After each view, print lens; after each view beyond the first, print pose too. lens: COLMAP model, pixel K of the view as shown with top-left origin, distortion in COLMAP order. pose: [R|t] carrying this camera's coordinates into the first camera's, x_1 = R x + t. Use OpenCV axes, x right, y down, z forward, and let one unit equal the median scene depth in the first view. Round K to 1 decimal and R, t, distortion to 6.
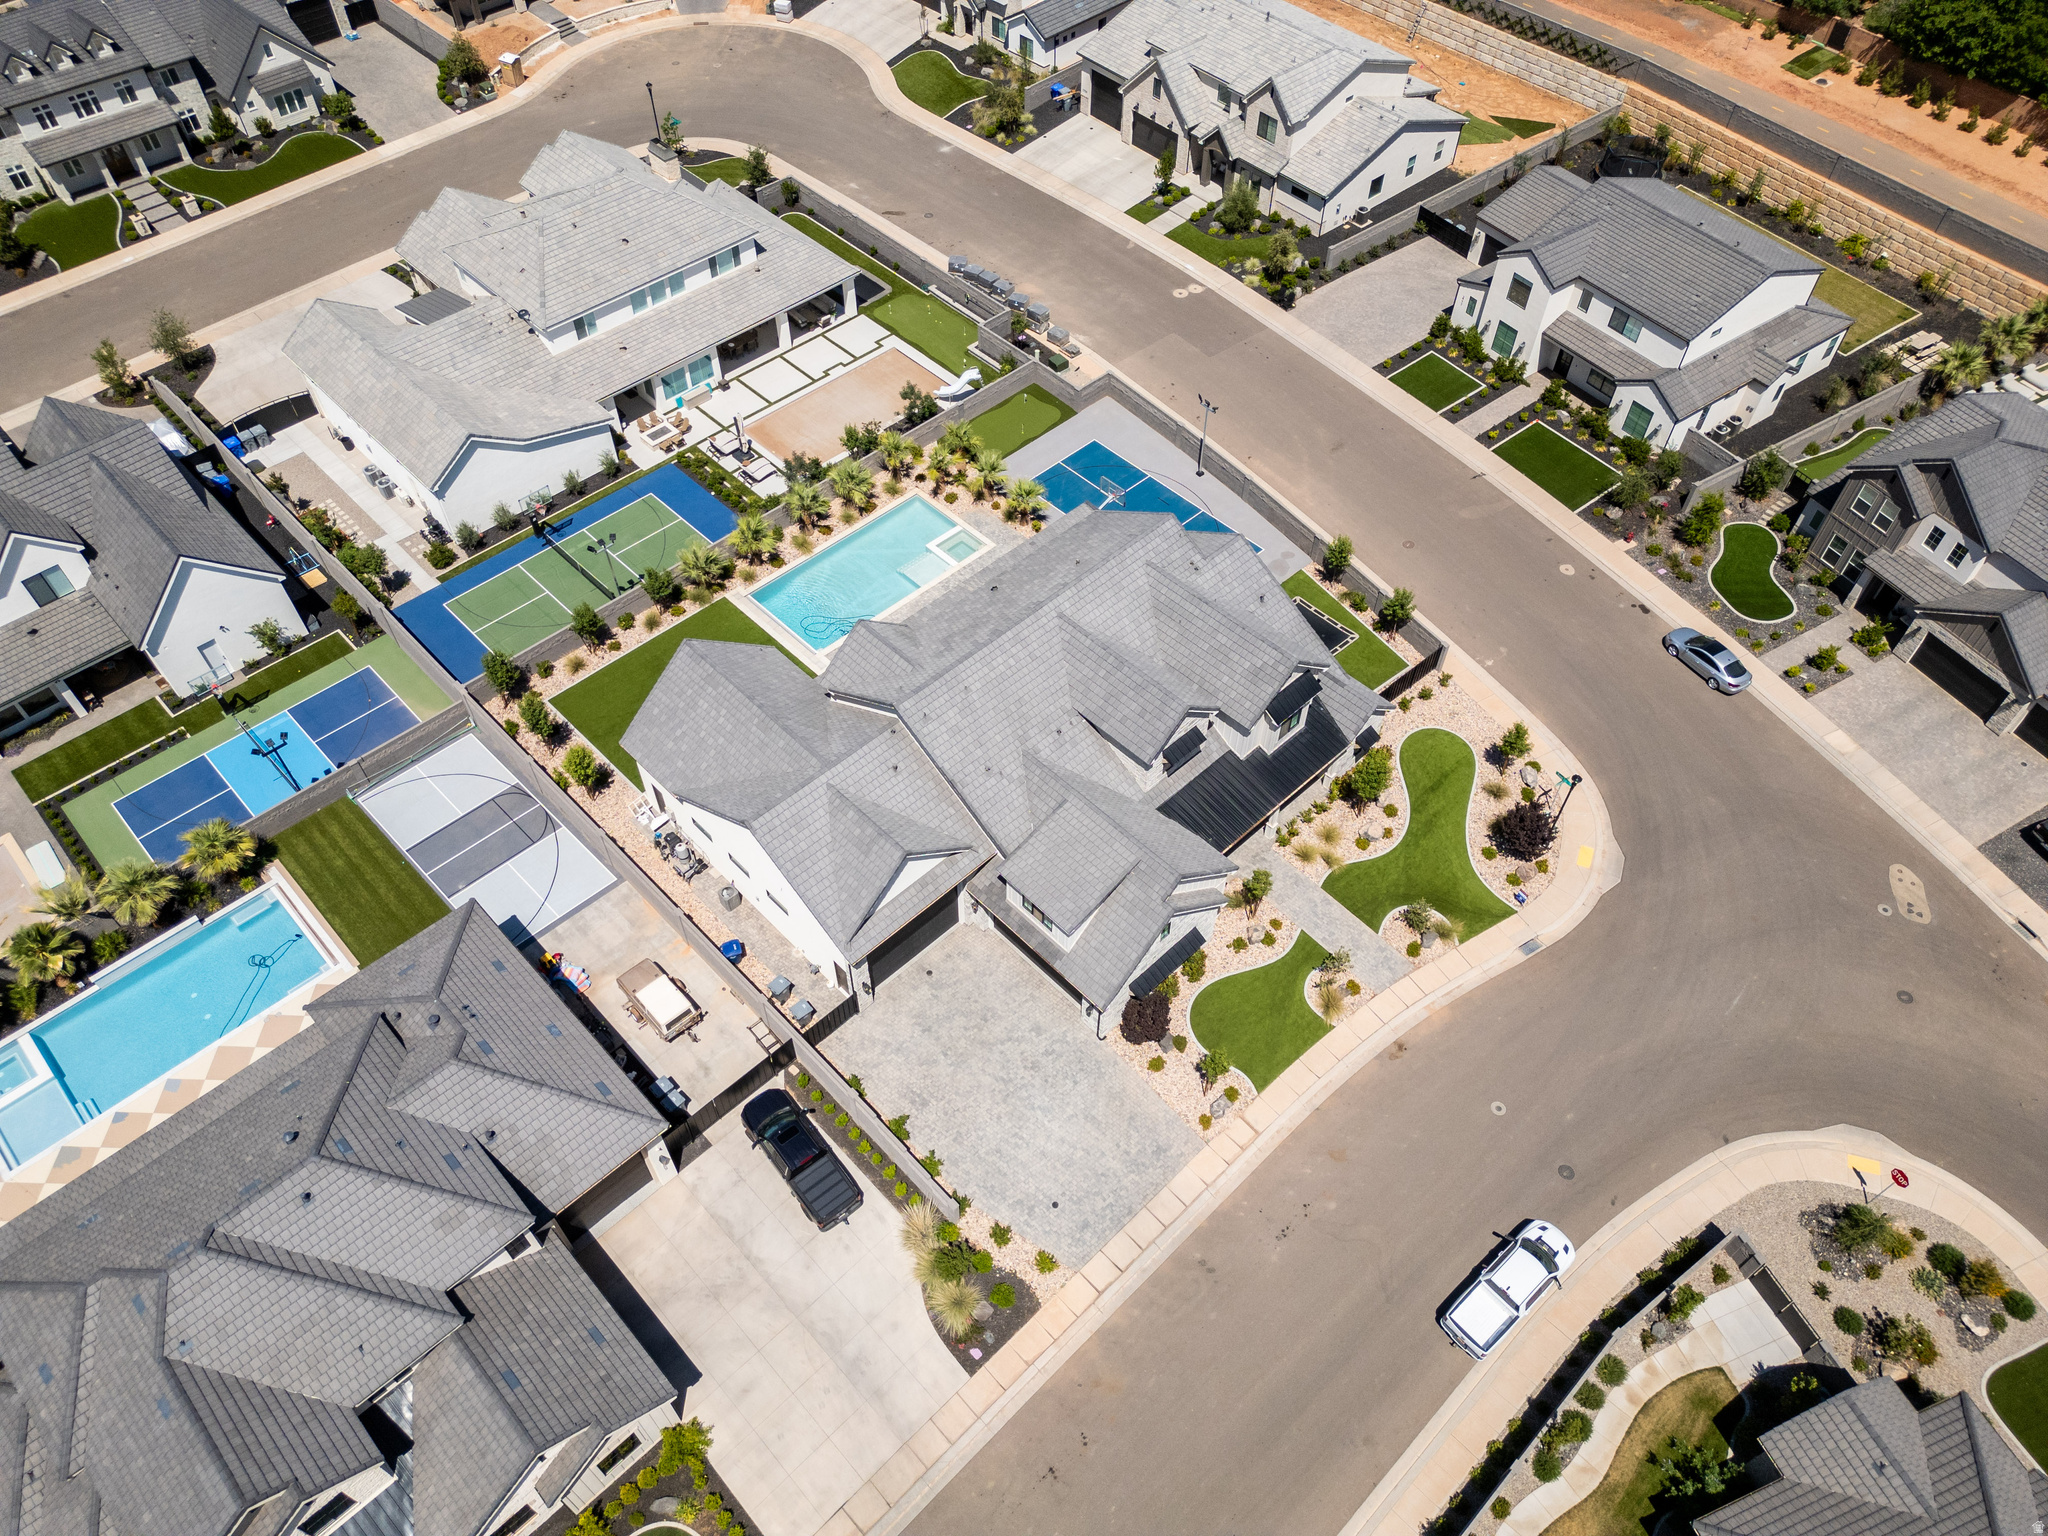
lens RADIAL K [[1437.8, 0, 1025.7], [0, 1437.8, 761.4], [0, 0, 1]] dist [0.071540, -0.068852]
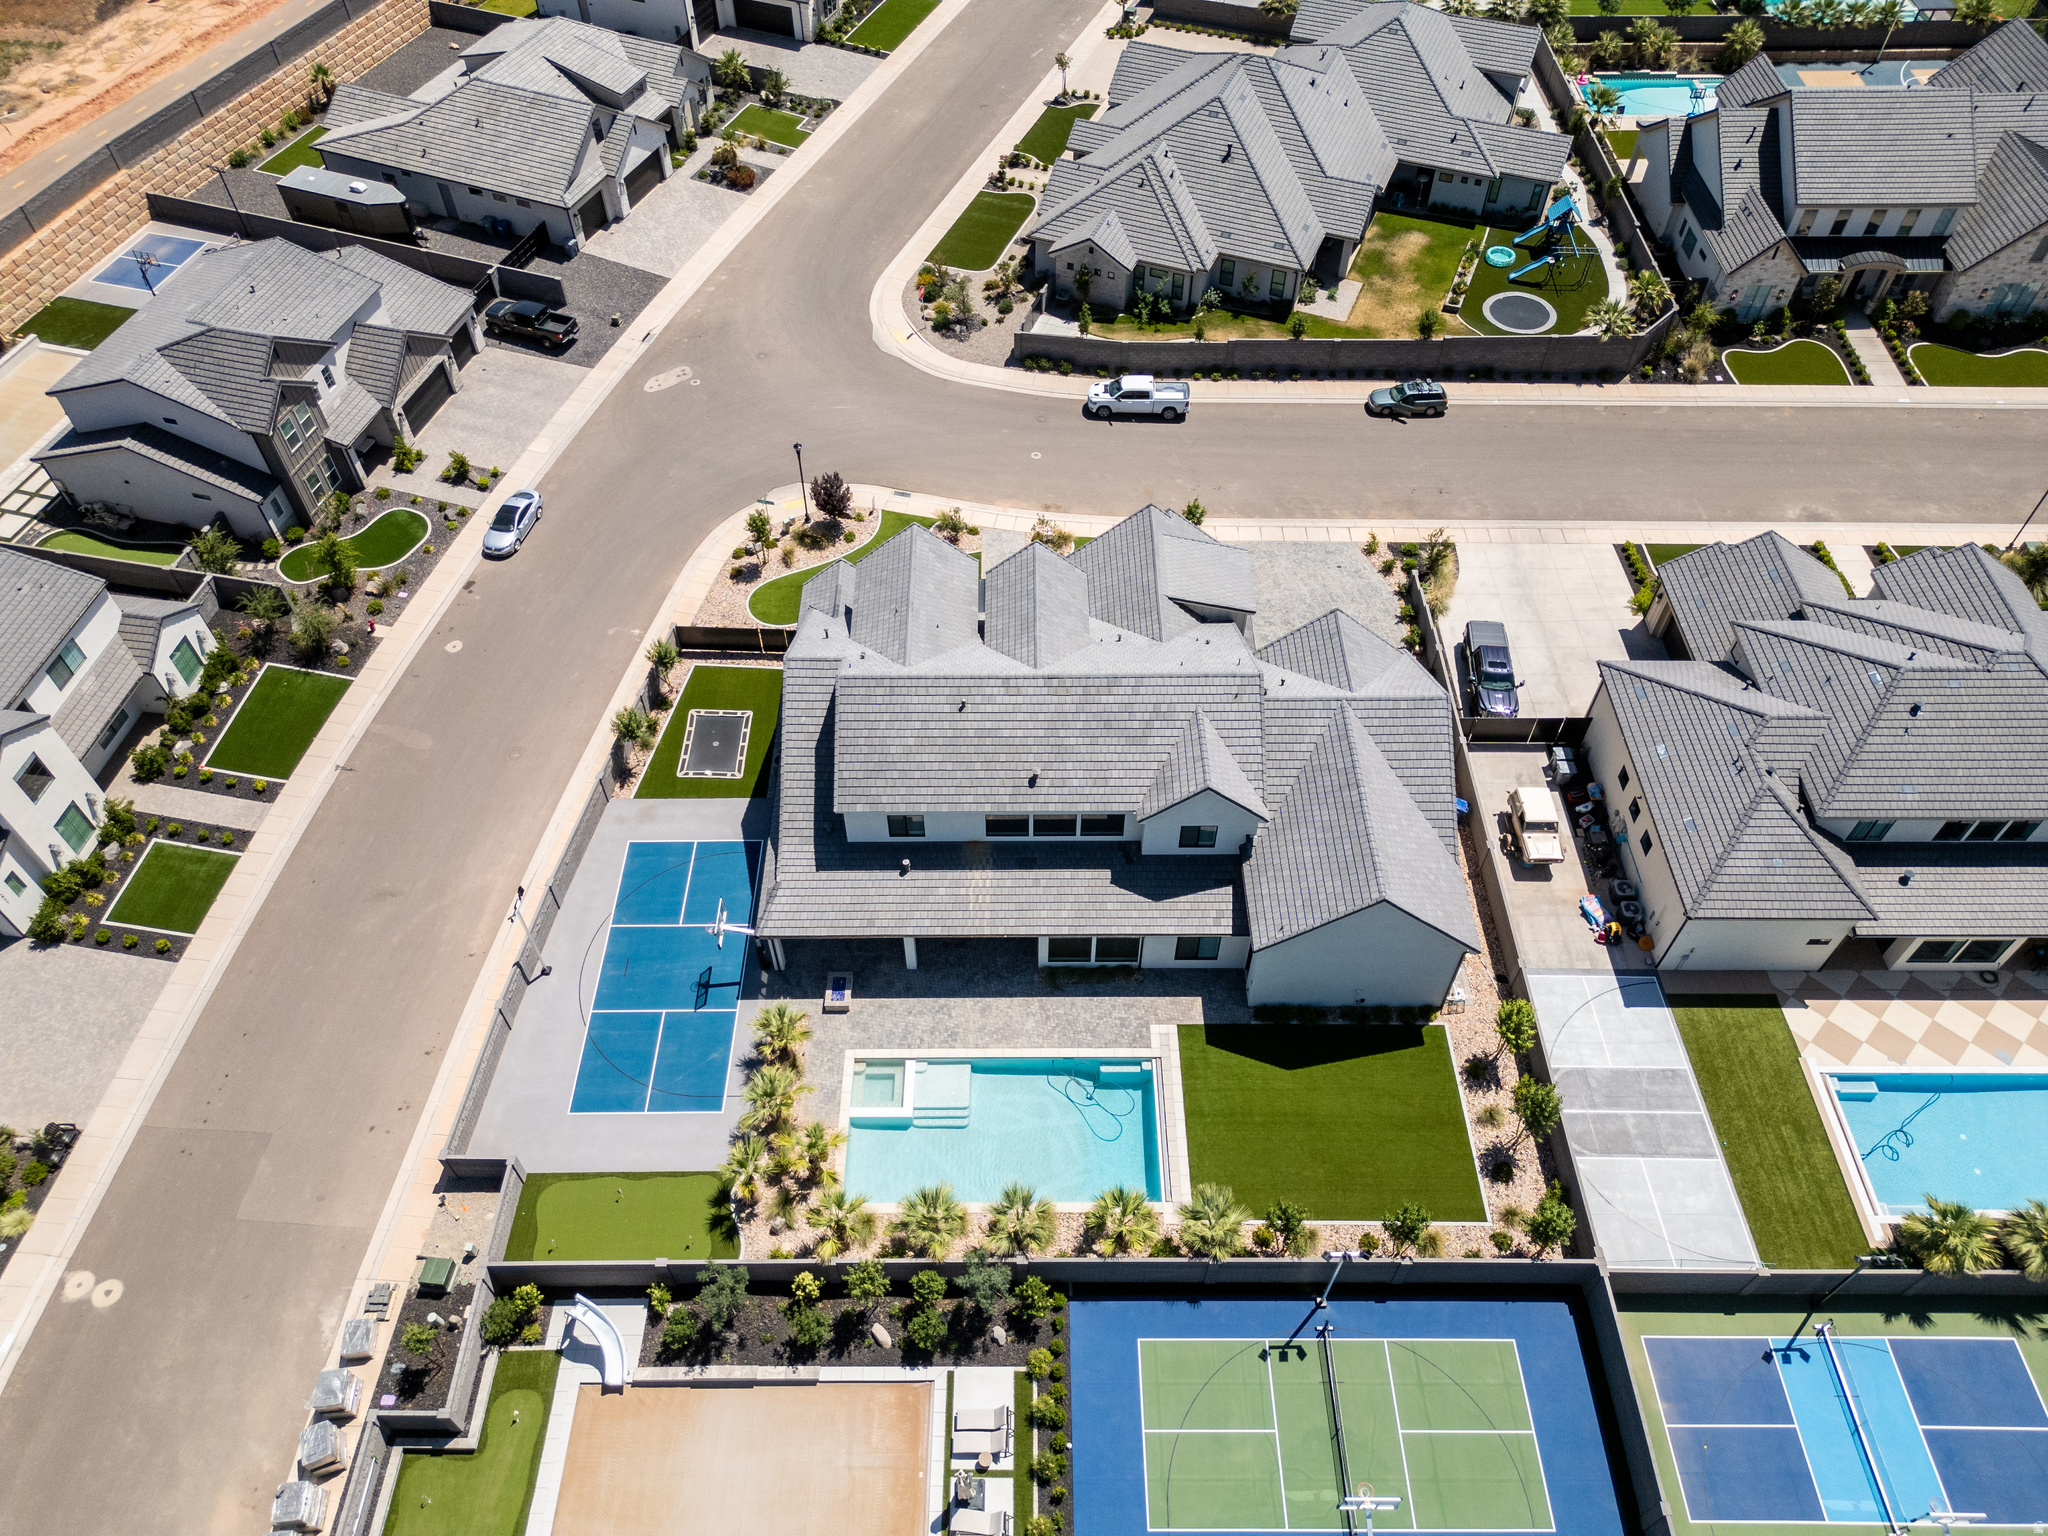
lens RADIAL K [[1442.1, 0, 1024.8], [0, 1442.1, 764.6], [0, 0, 1]] dist [0.071534, -0.067683]
pose [[-0.722940, -0.535441, 0.436648, -0.311833], [0.532312, -0.028759, 0.846060, -0.683544], [-0.440457, 0.844083, 0.305813, 0.591255]]
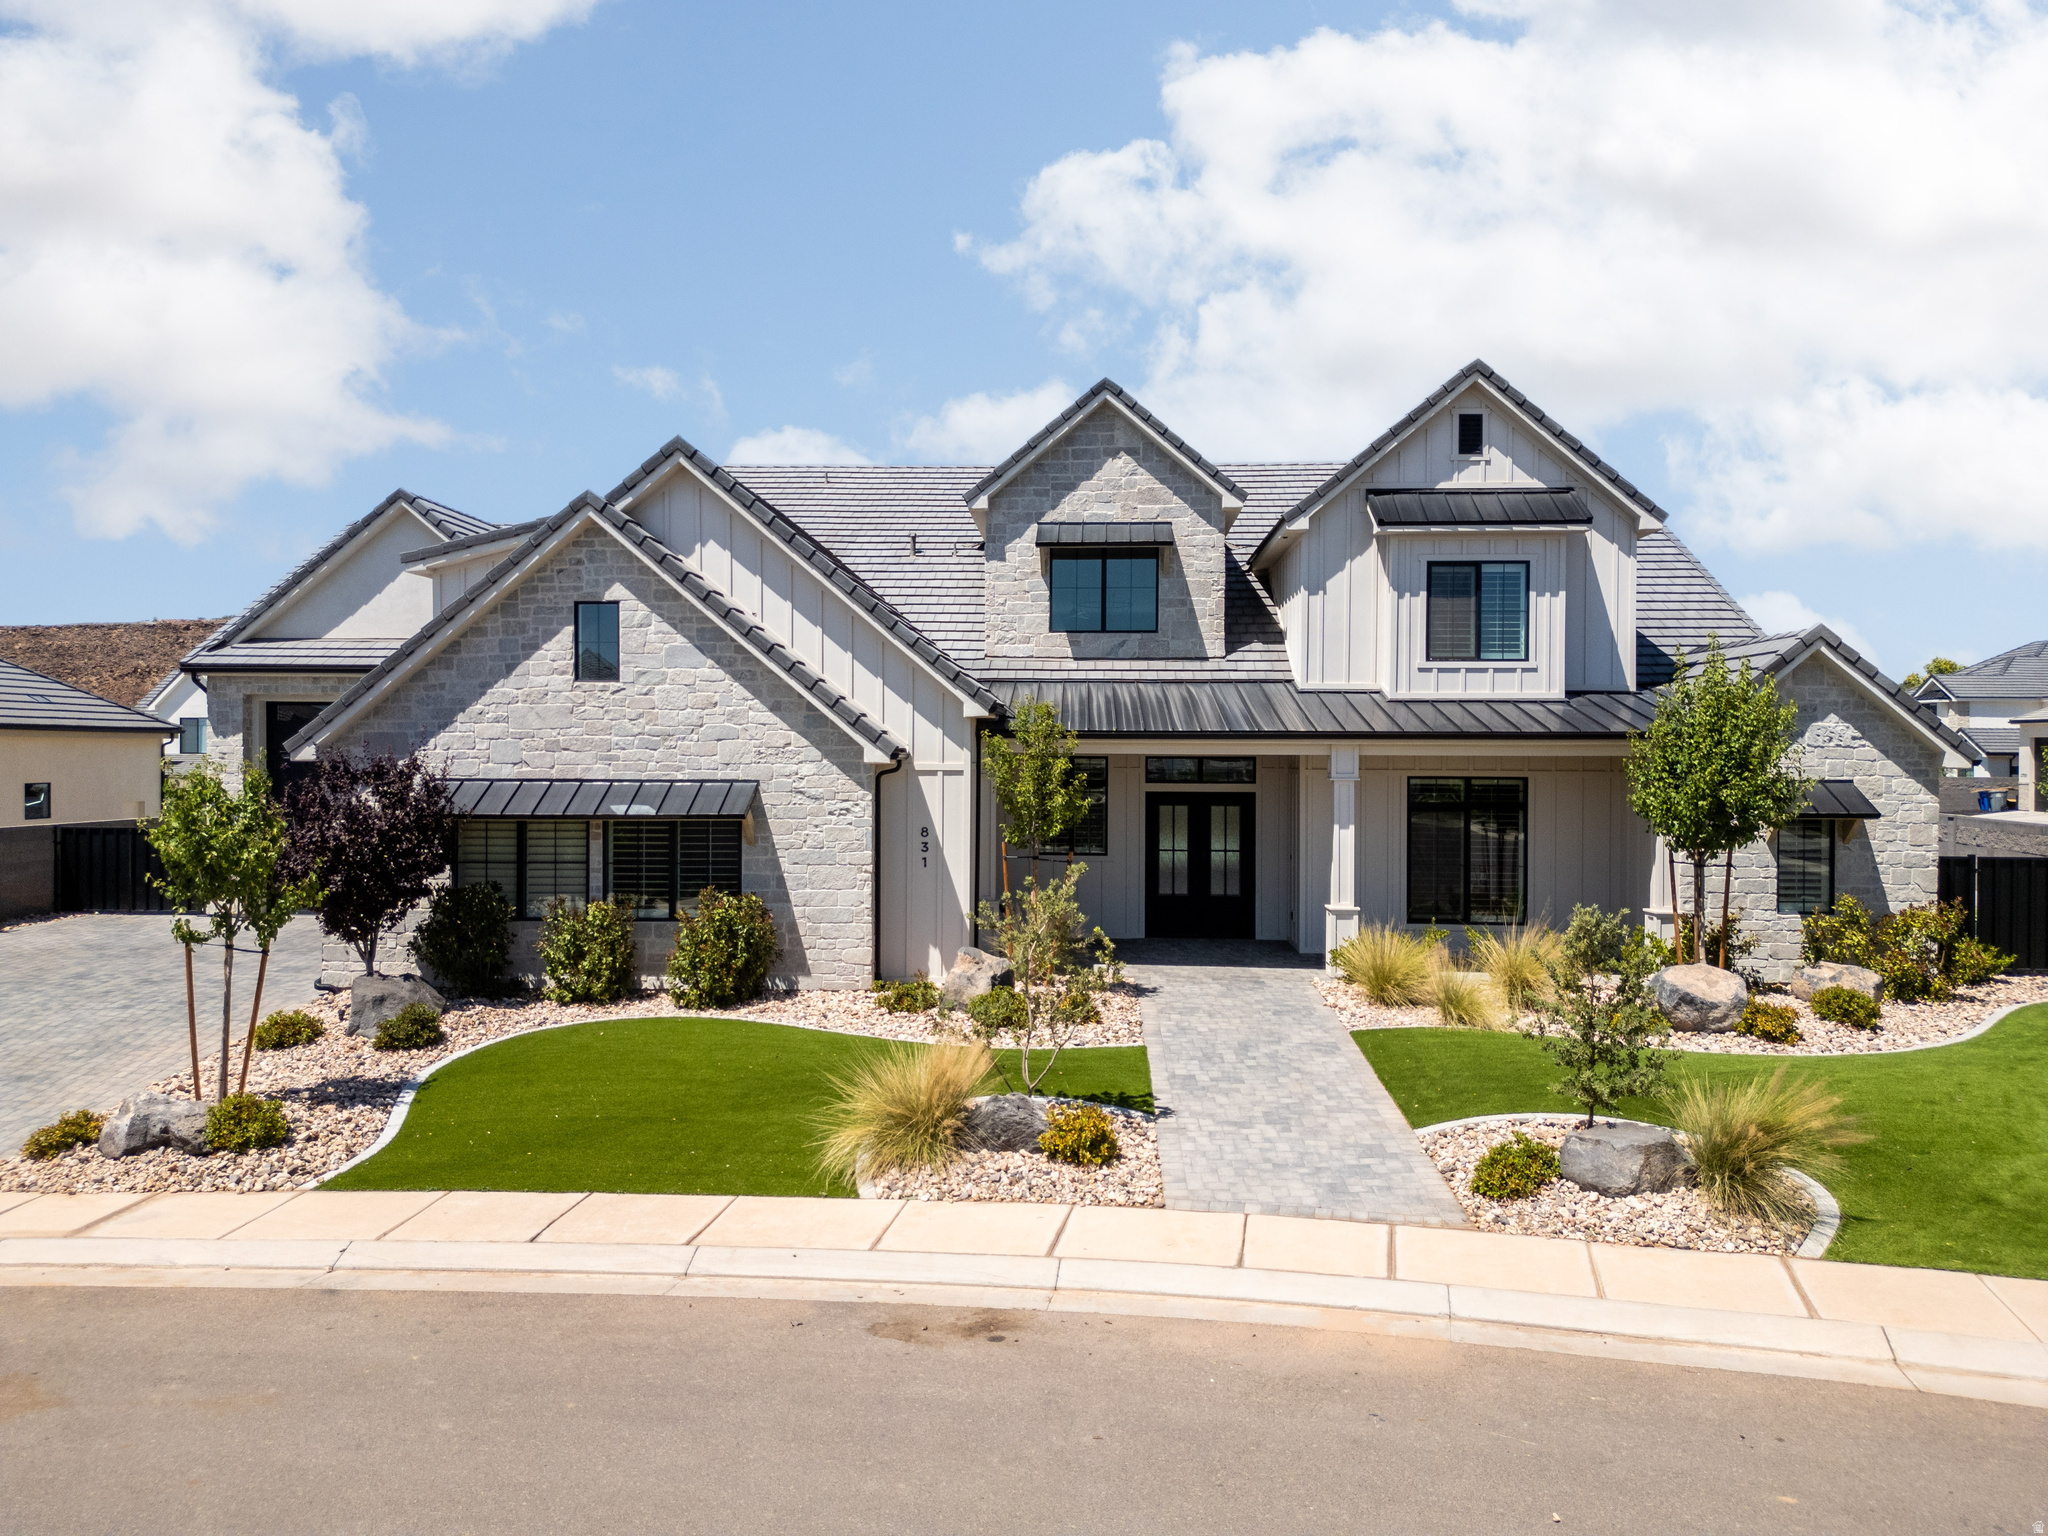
lens RADIAL K [[1442.1, 0, 1024.8], [0, 1442.1, 764.6], [0, 0, 1]] dist [0.071534, -0.067683]
pose [[0.683163, 0.003265, -0.730258, 0.275546], [-0.566218, 0.633883, -0.526868, 0.175385], [0.461178, 0.773422, 0.434894, 0.651674]]
